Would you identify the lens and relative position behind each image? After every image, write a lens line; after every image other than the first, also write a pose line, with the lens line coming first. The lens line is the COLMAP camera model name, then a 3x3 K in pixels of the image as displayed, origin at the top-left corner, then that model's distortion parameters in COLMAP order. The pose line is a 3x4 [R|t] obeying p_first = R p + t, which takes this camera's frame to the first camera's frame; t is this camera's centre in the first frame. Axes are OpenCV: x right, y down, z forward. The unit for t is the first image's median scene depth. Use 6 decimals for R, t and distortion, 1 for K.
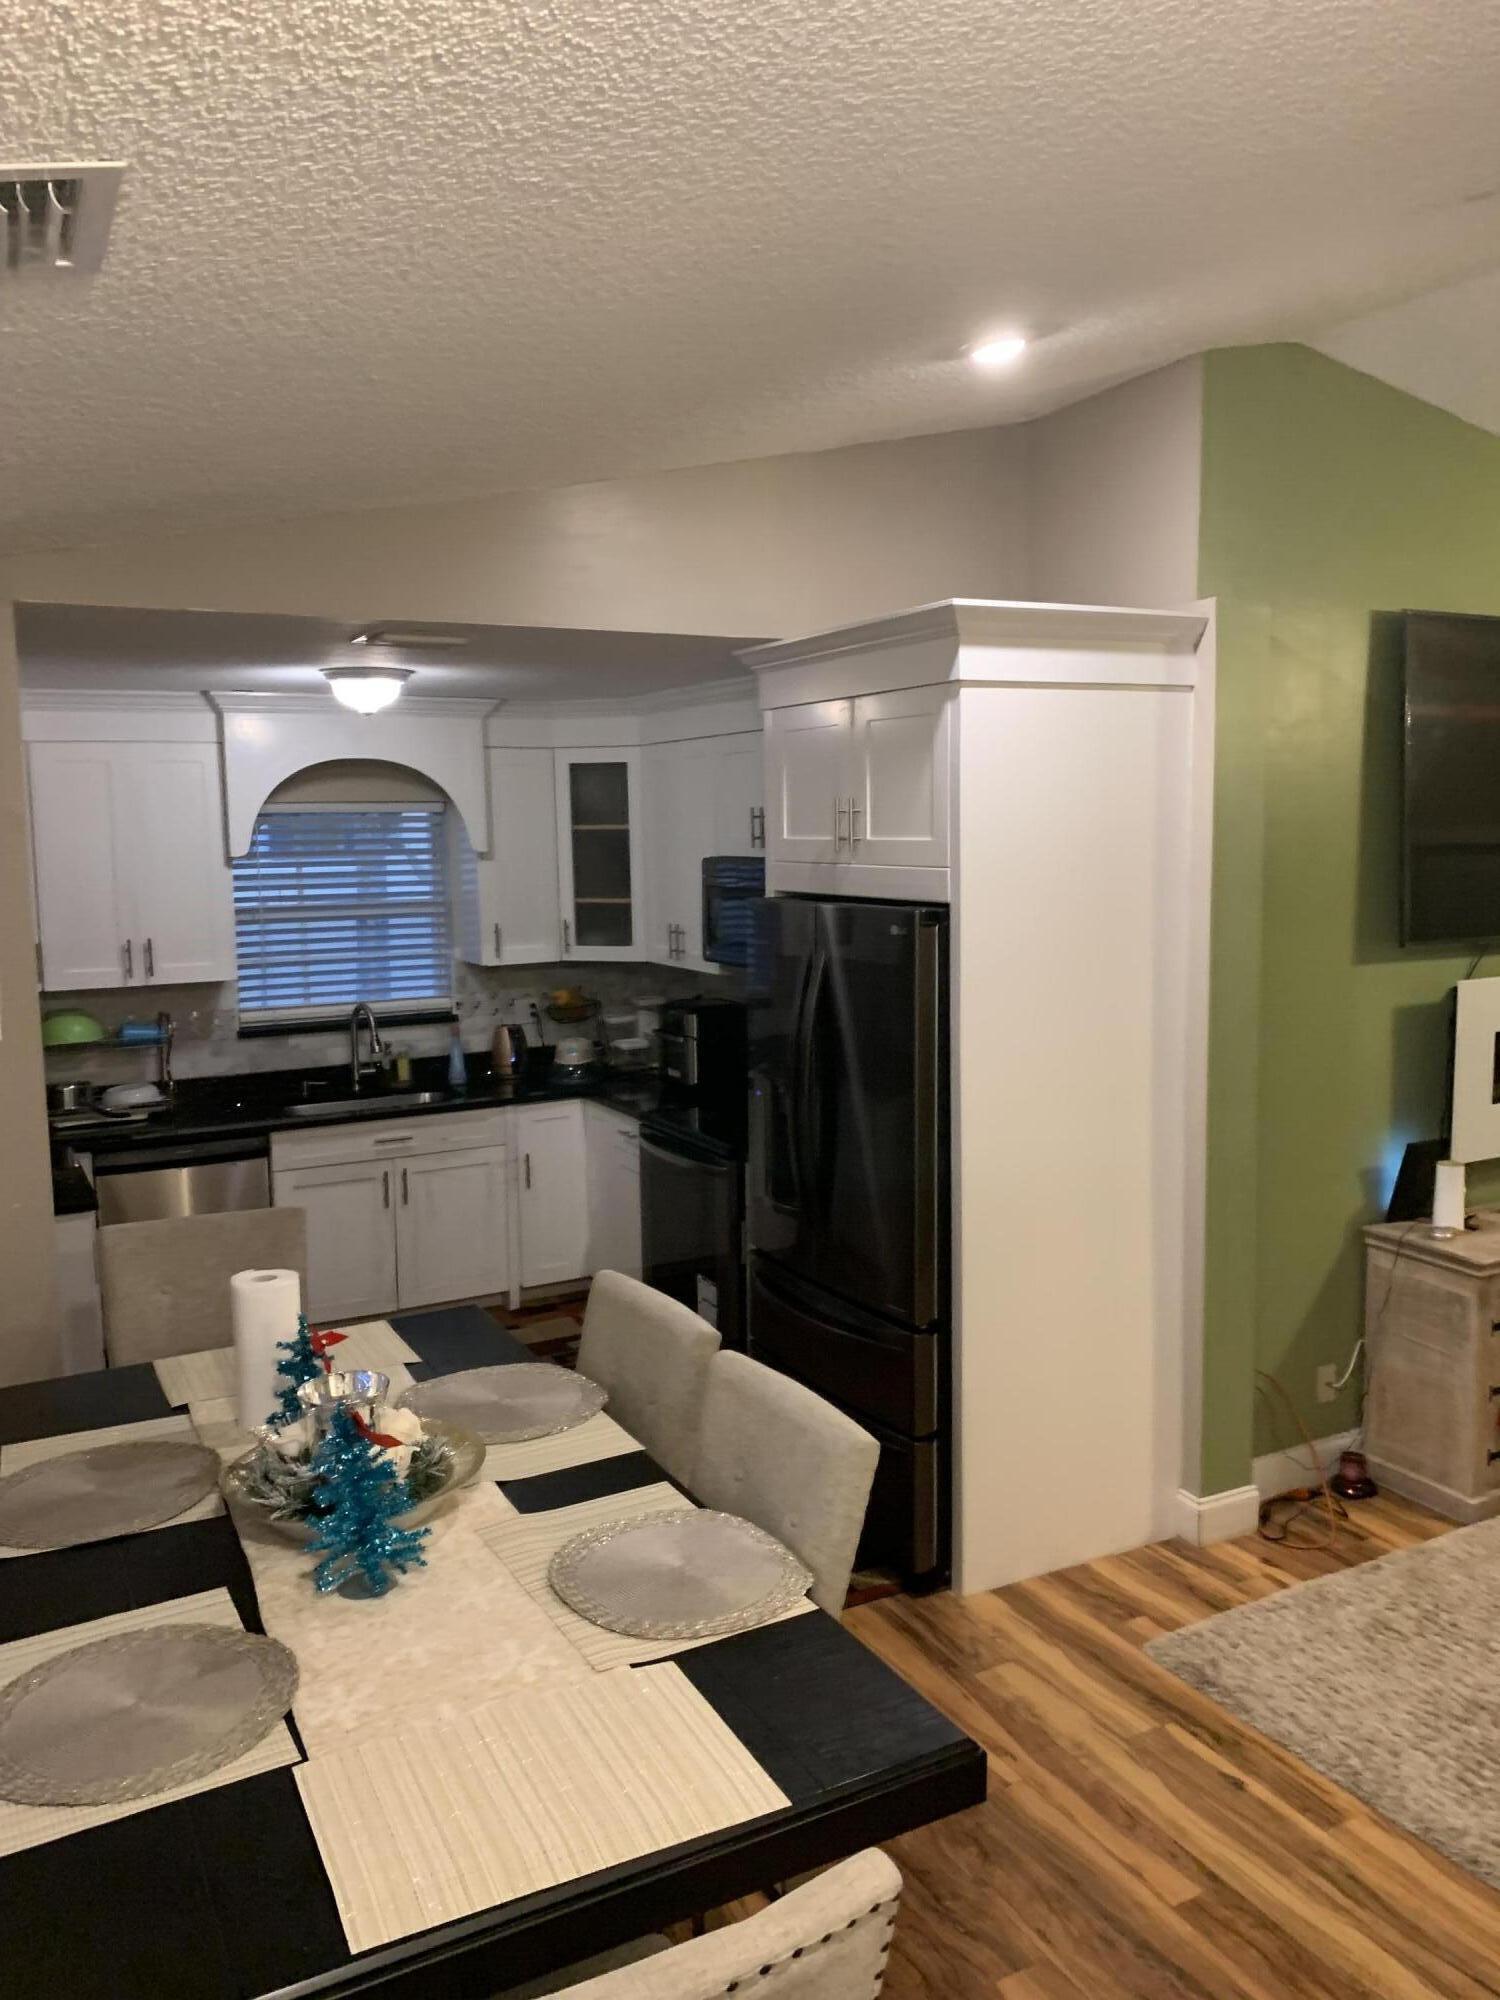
lens RADIAL K [[1559.8, 0, 747.0], [0, 1559.8, 1012.0], [0, 0, 1]] dist [0.012510, -0.004065]
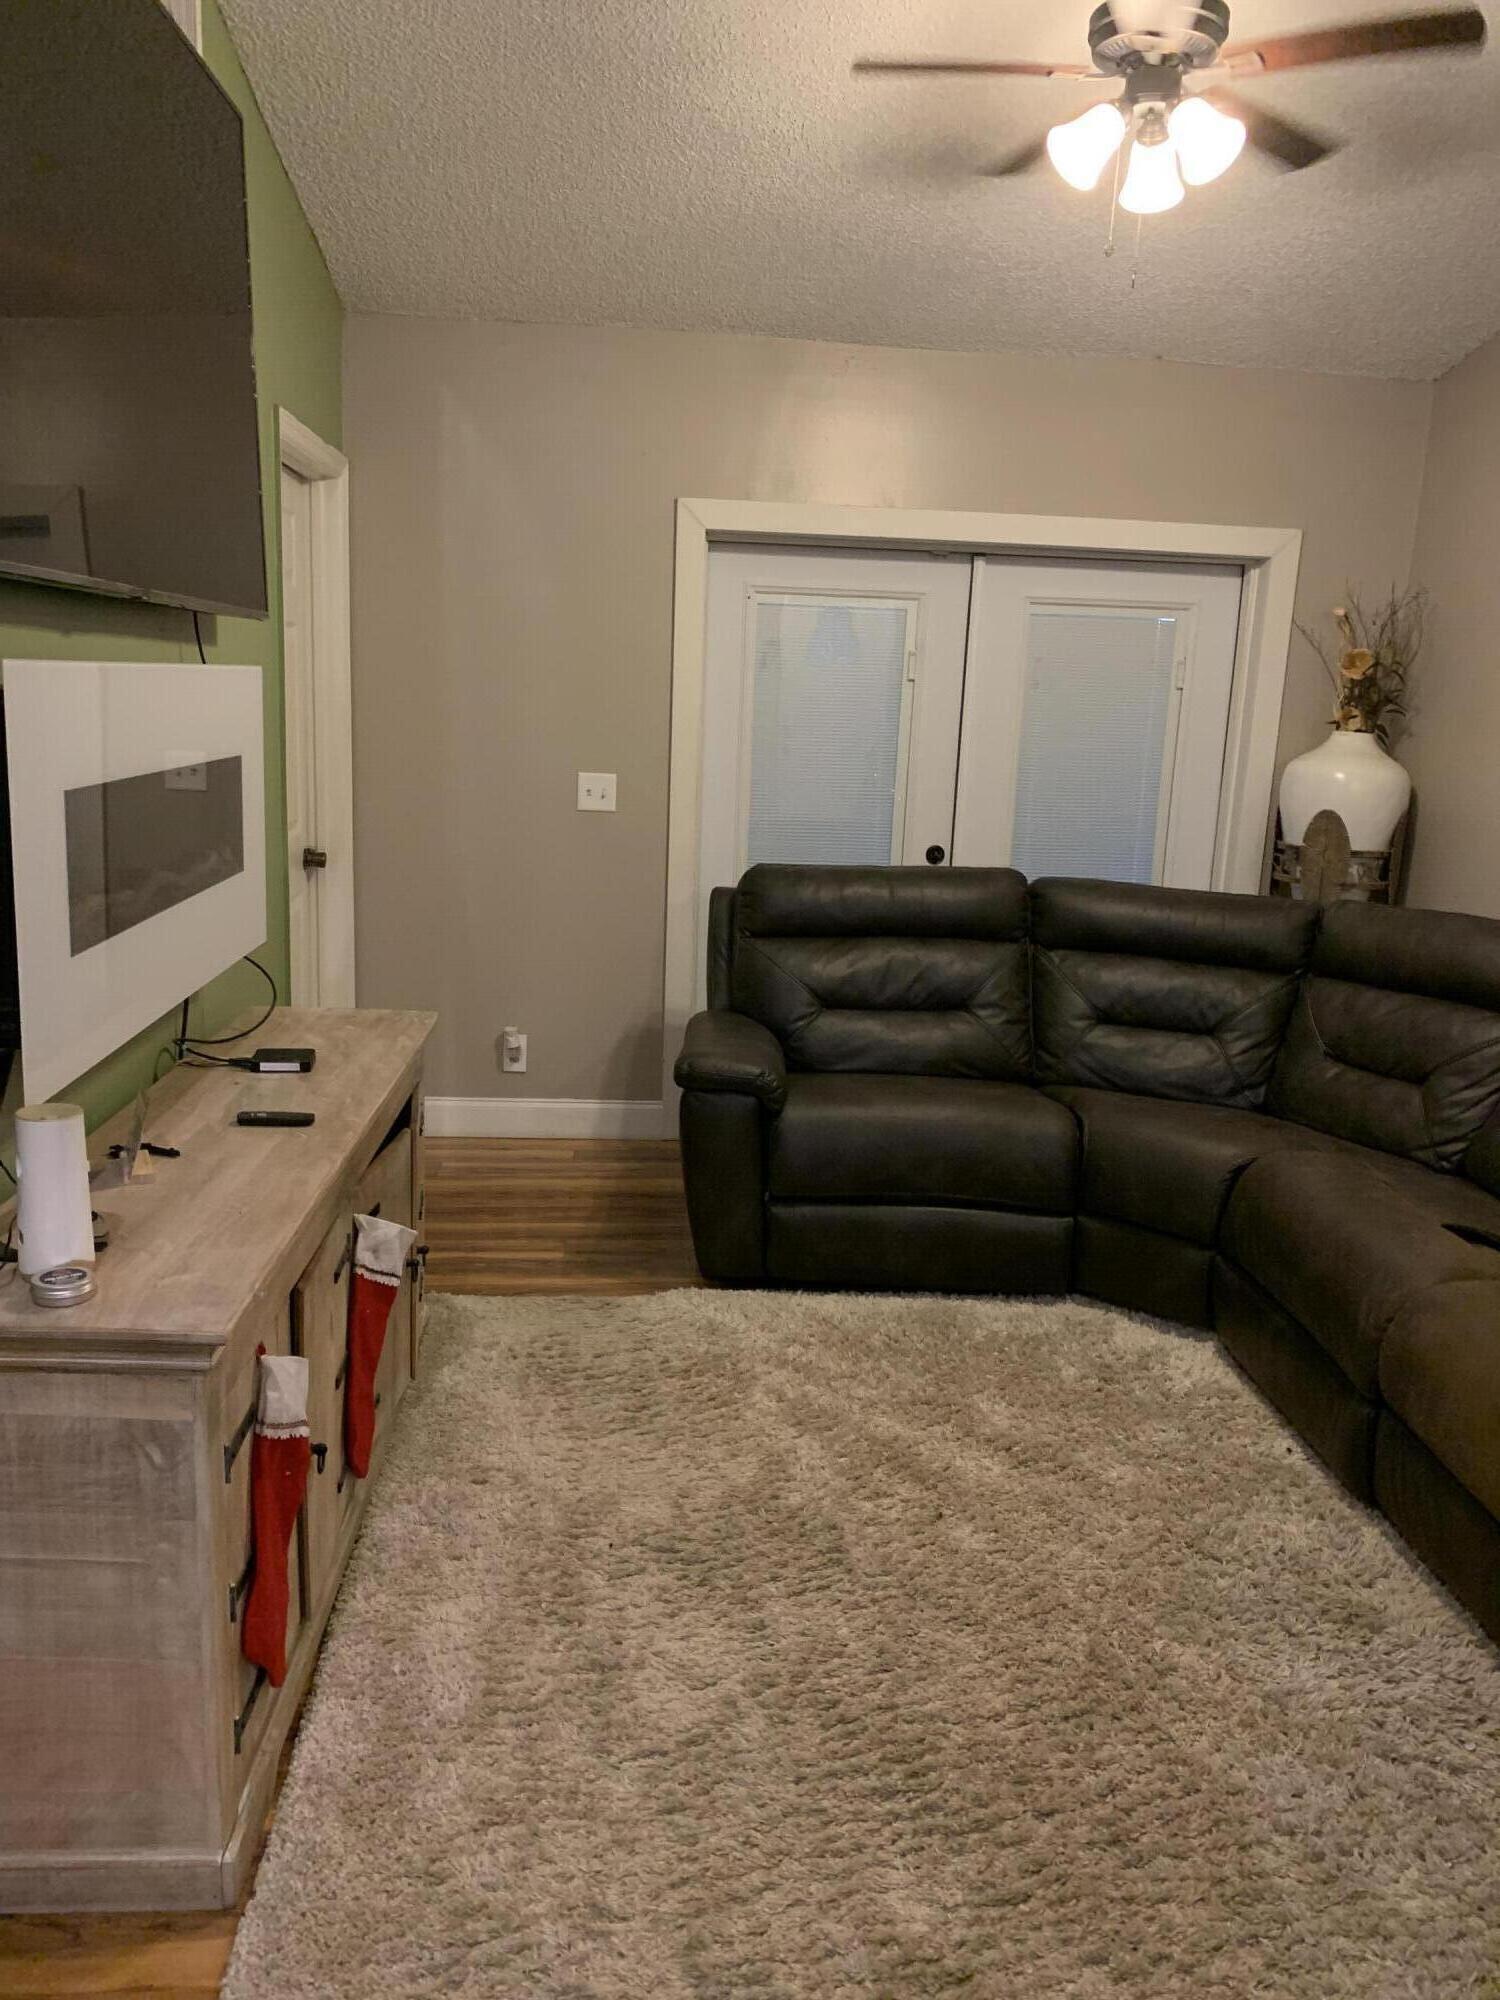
lens RADIAL K [[1559.8, 0, 747.0], [0, 1559.8, 1012.0], [0, 0, 1]] dist [0.012510, -0.004065]
pose [[0.402336, -0.157873, 0.901777, 0.160047], [0.069456, 0.987444, 0.141882, 0.025667], [-0.912853, 0.005550, 0.408250, 0.674708]]
